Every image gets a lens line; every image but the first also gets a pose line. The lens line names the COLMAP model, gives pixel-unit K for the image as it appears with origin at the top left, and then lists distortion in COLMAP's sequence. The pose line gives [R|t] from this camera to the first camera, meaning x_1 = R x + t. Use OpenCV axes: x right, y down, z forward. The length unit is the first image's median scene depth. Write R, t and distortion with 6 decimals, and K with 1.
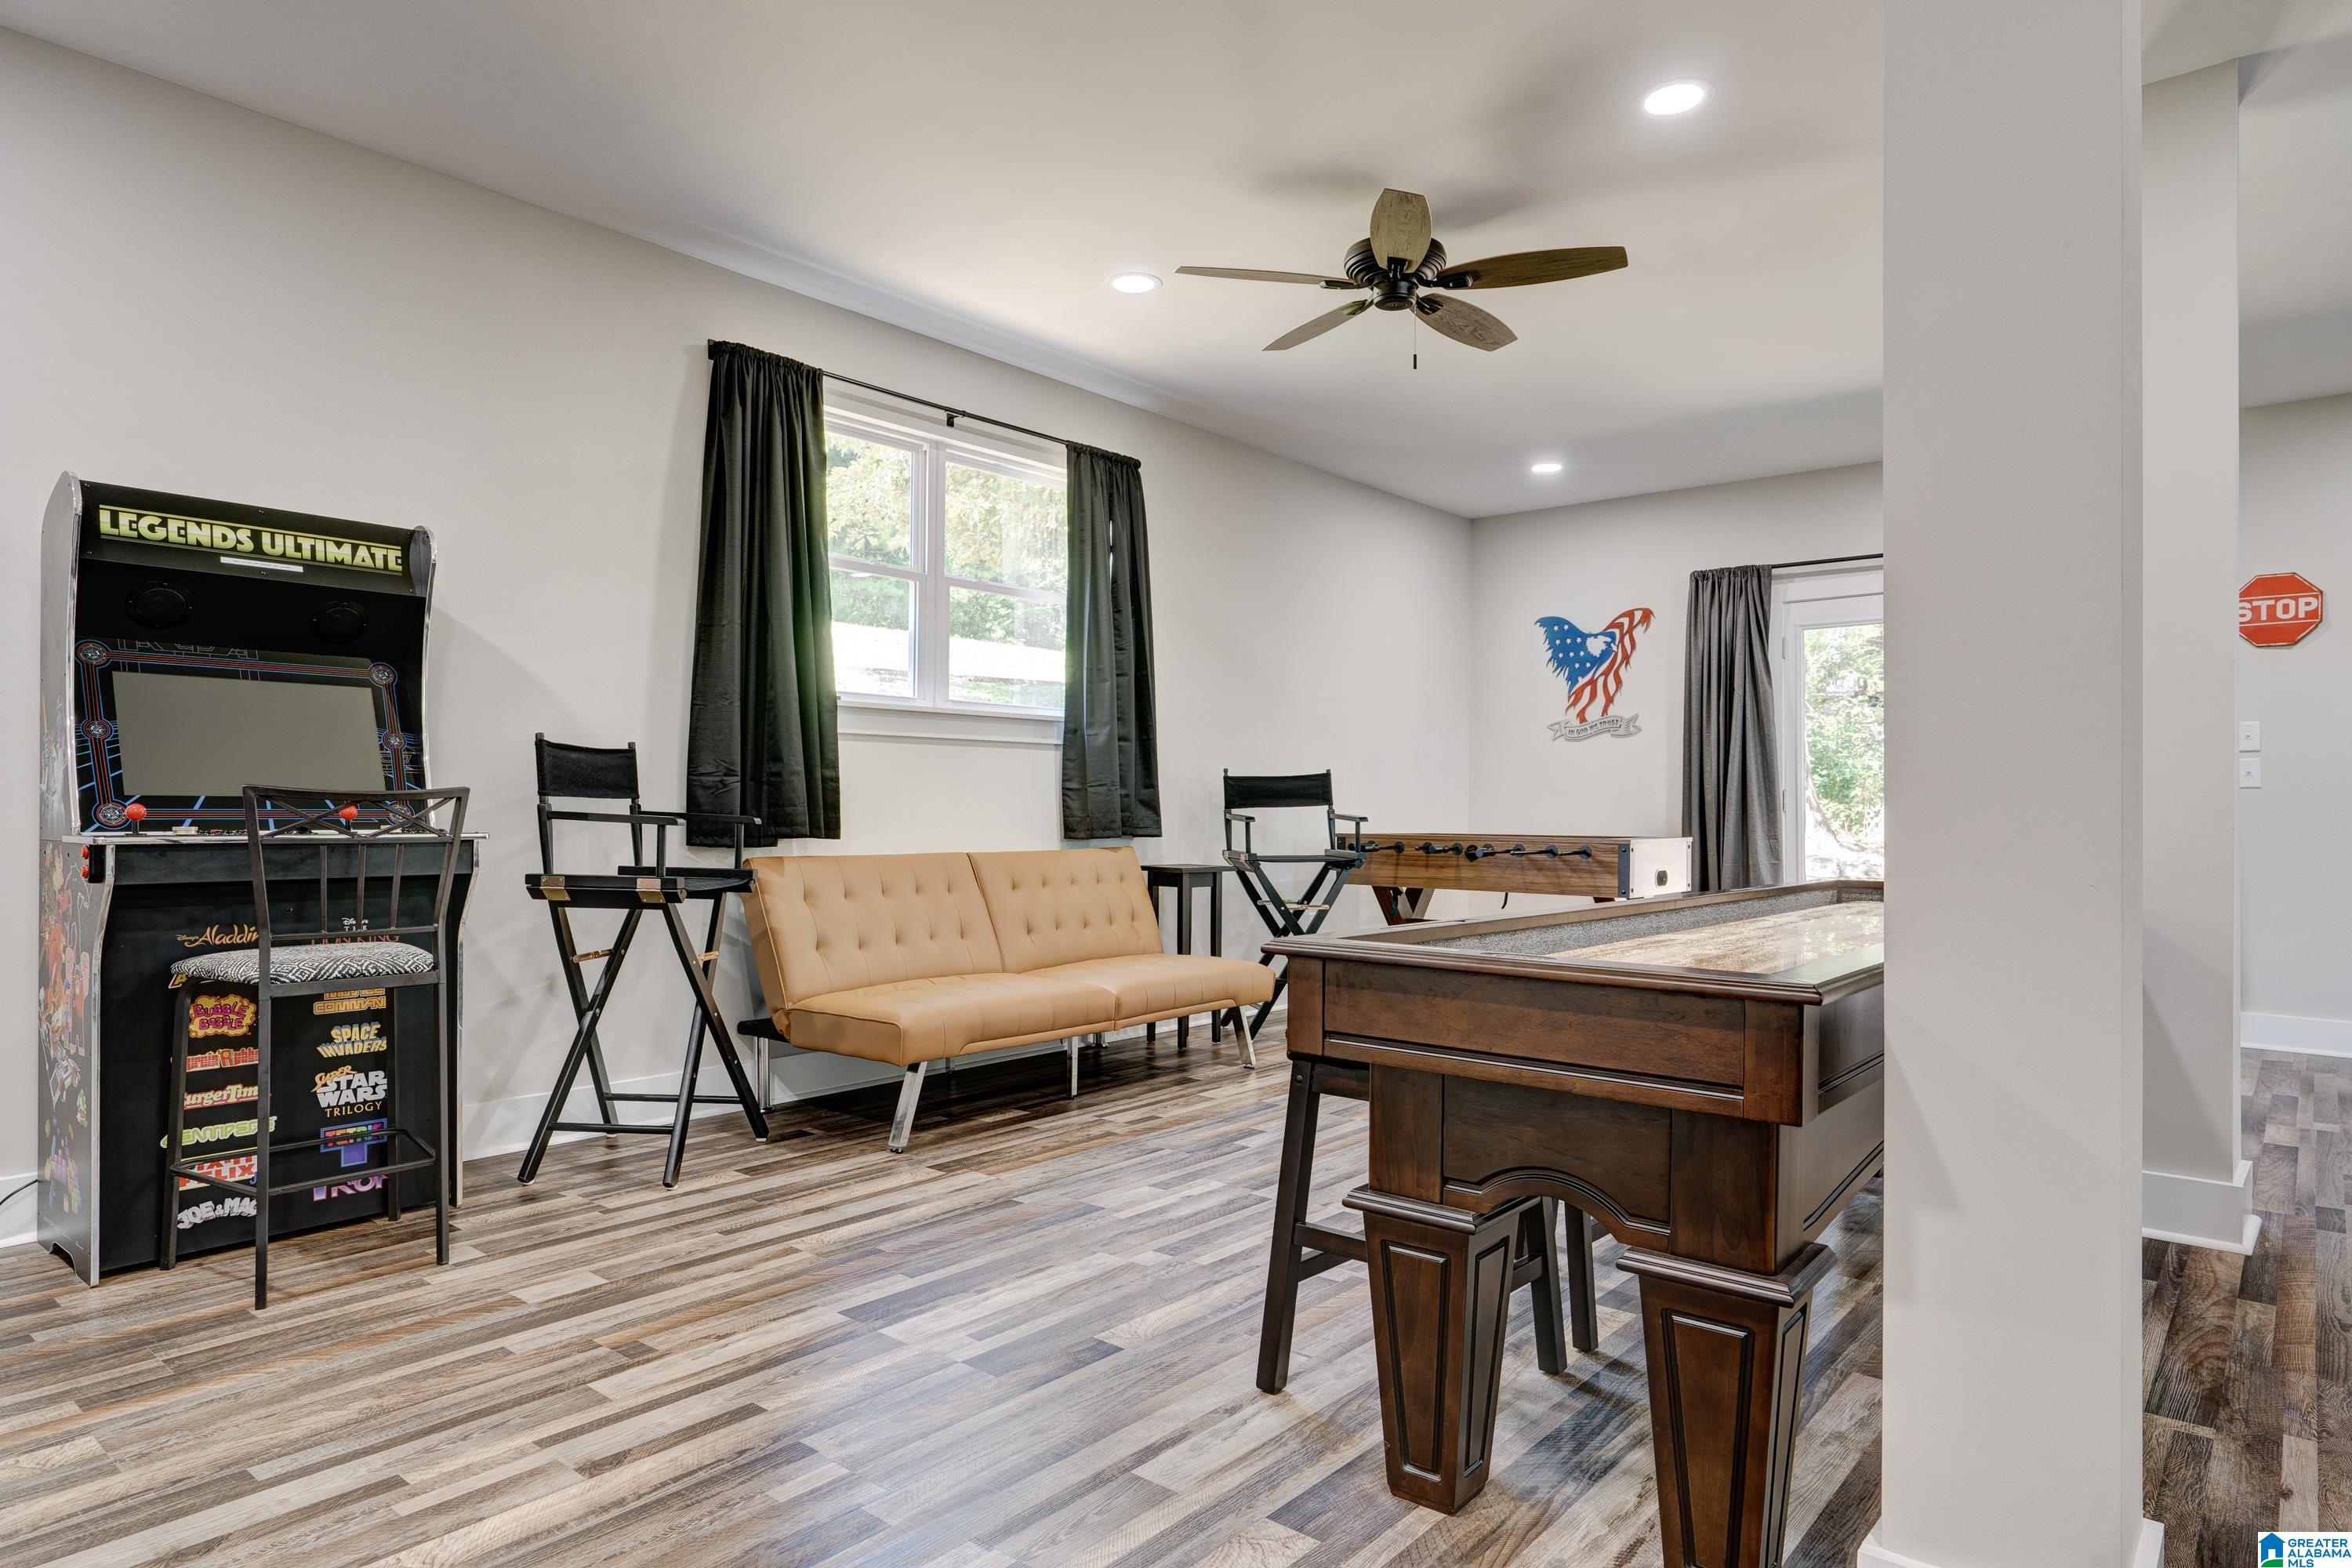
lens RADIAL K [[1362.7, 0, 1174.9], [0, 1362.7, 800.4], [0, 0, 1]] dist [-0.001436, -0.000051]
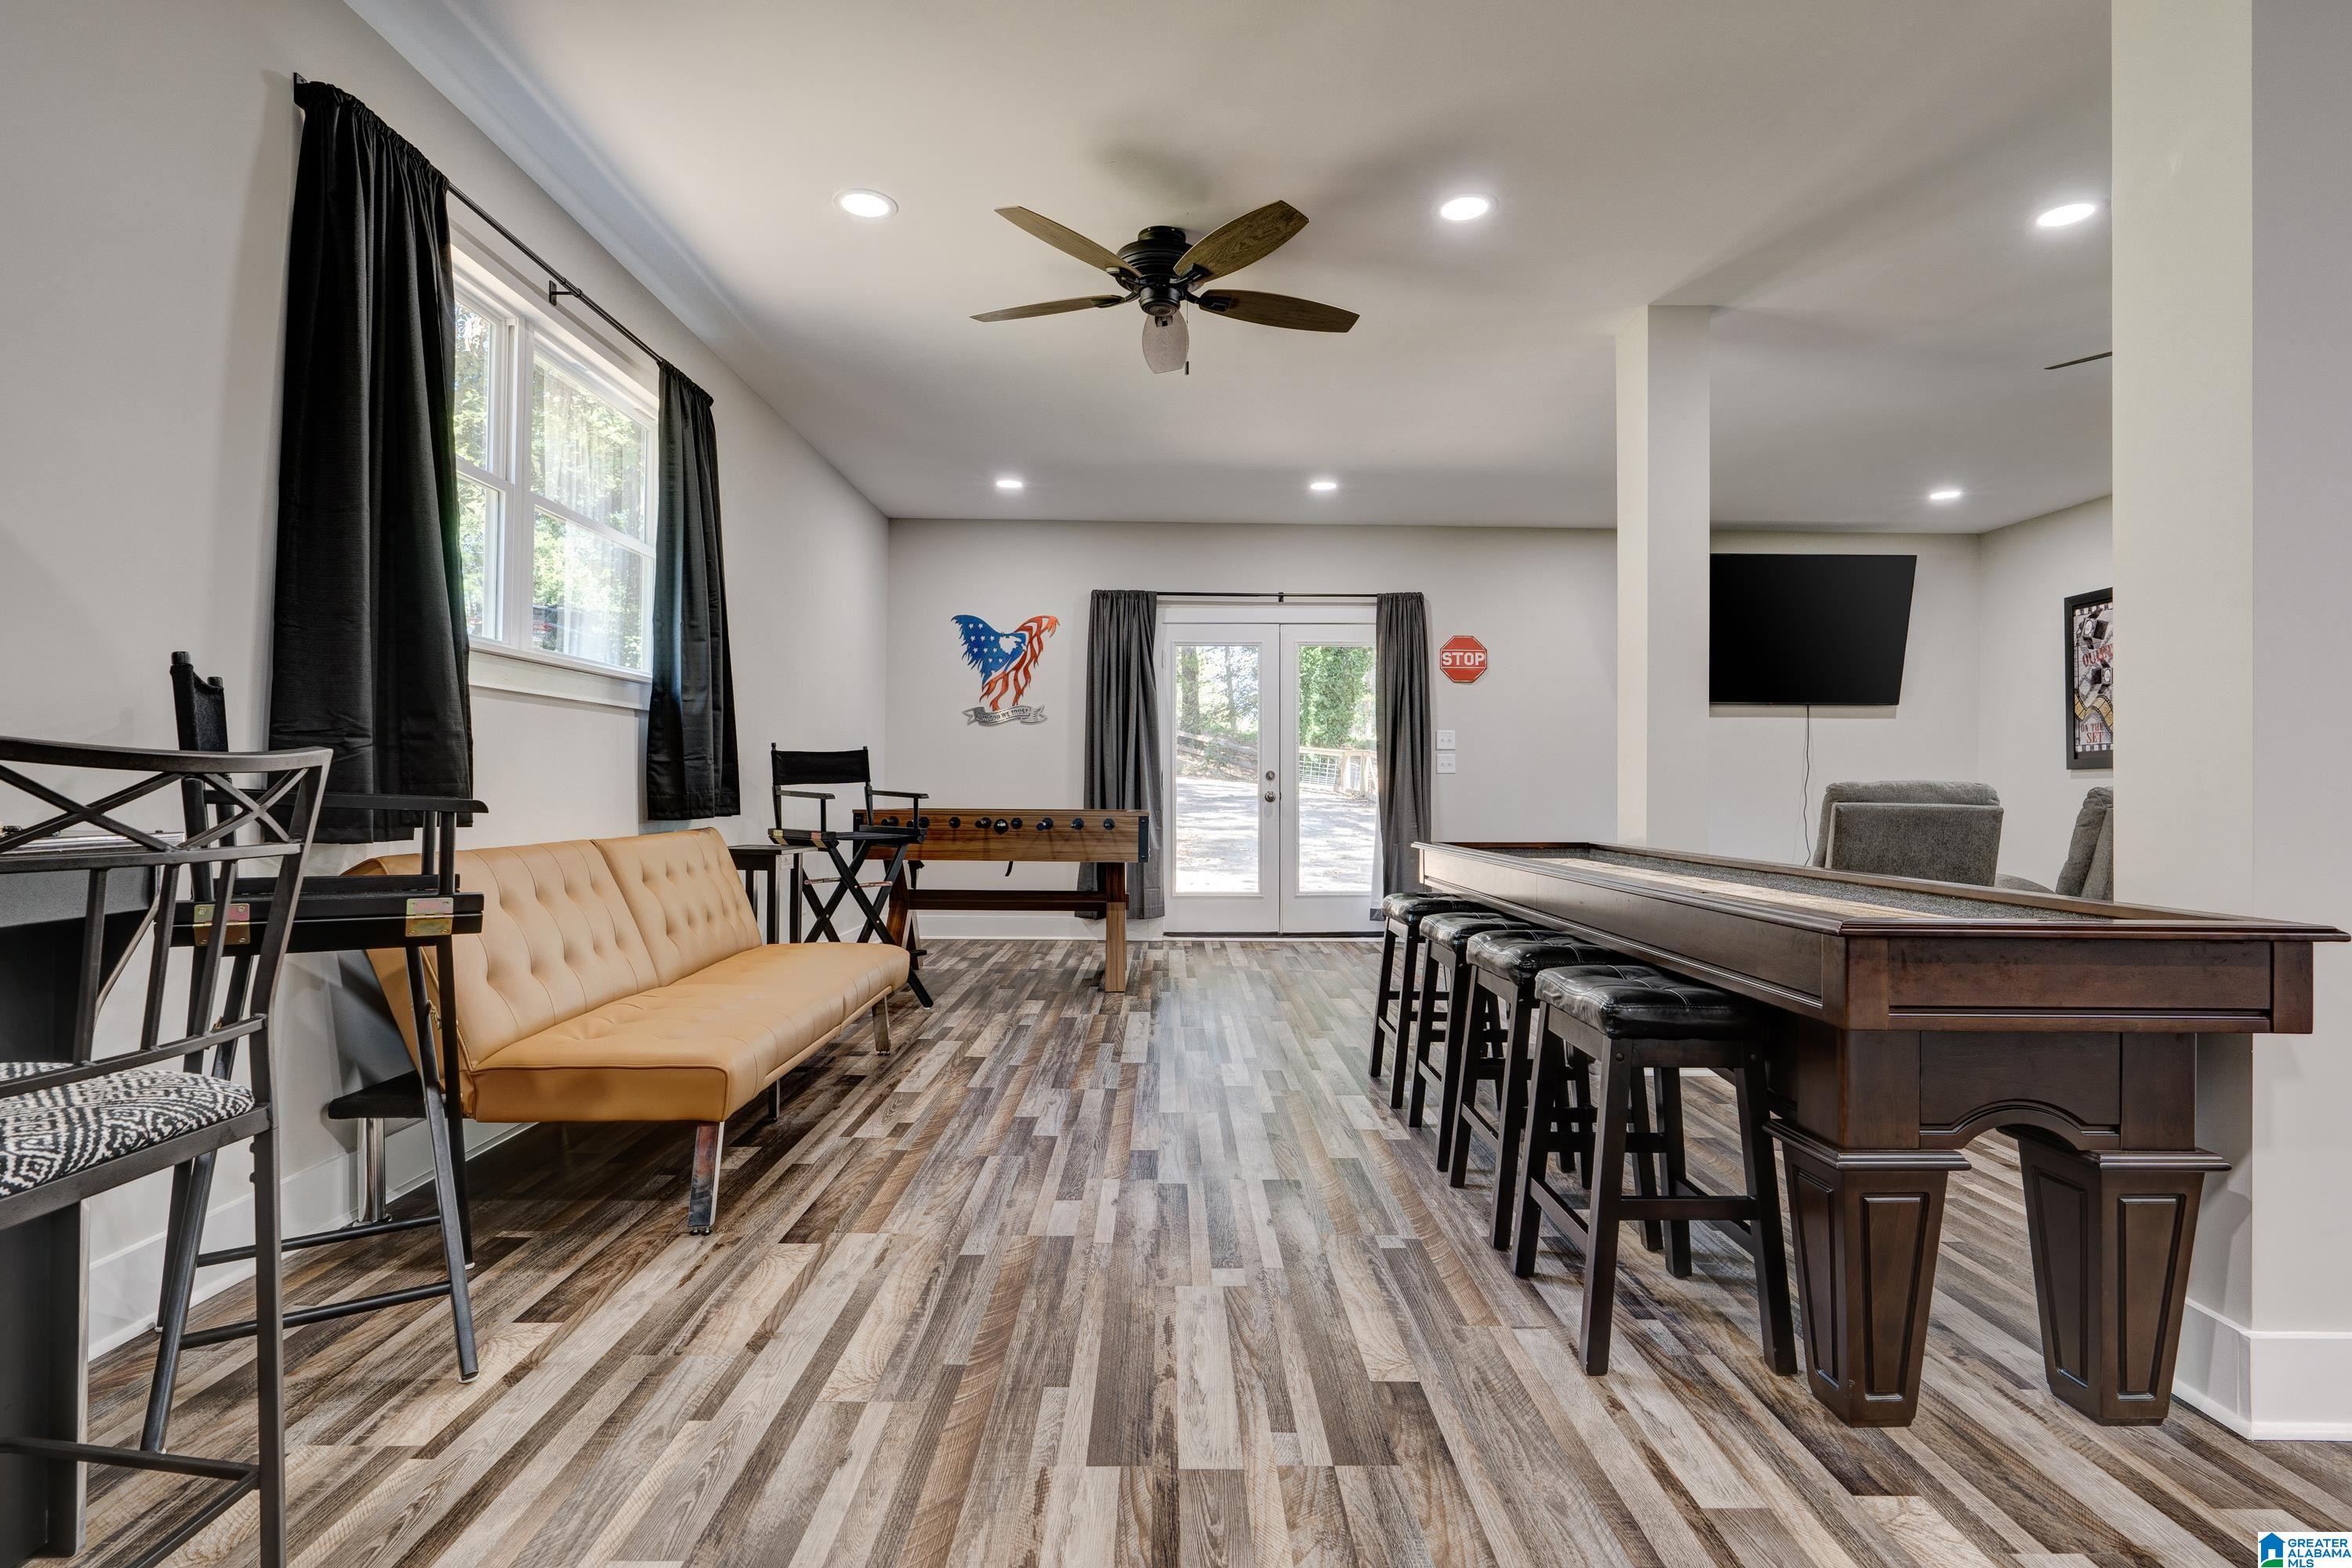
lens RADIAL K [[1141.9, 0, 1150.8], [0, 1141.9, 776.2], [0, 0, 1]] dist [-0.004897, 0.000389]
pose [[0.754042, 0.007770, 0.656780, -0.315368], [-0.008094, 0.999964, -0.002537, -0.000202], [-0.656776, -0.003403, 0.754078, 0.252601]]
